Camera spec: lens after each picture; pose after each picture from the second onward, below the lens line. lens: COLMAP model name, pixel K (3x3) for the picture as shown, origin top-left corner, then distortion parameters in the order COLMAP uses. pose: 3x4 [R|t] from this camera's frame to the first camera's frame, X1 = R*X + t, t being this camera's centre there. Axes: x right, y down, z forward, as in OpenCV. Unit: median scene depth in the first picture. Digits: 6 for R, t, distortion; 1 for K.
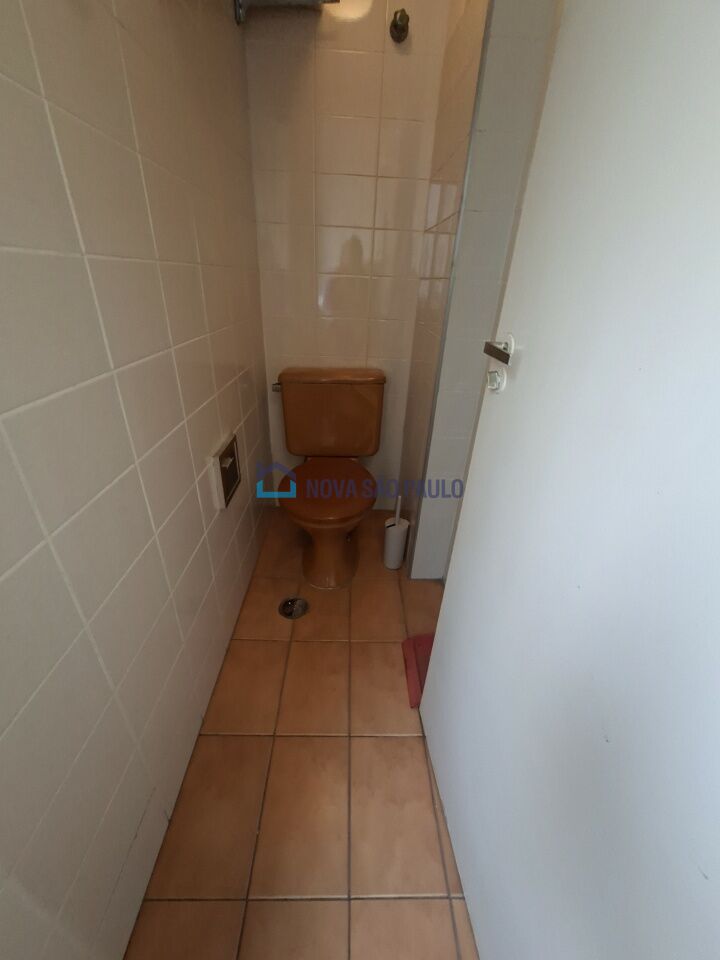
lens RADIAL K [[379.5, 0, 360.0], [0, 379.5, 480.0], [0, 0, 1]] dist [-0.010670, 0.004218]
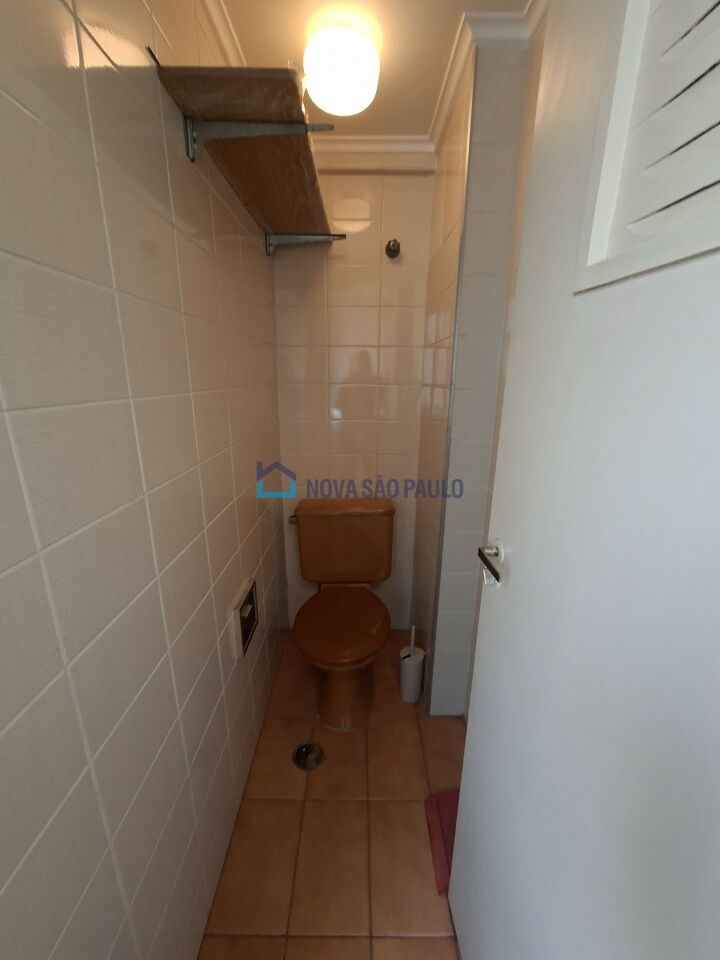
lens RADIAL K [[380.0, 0, 354.0], [0, 380.0, 478.8], [0, 0, 1]] dist [-0.011434, 0.006200]
pose [[0.998457, -0.031609, -0.045651, 0.006832], [0.021000, 0.976052, -0.216521, -0.136890], [0.051401, 0.215228, 0.975210, -0.075803]]
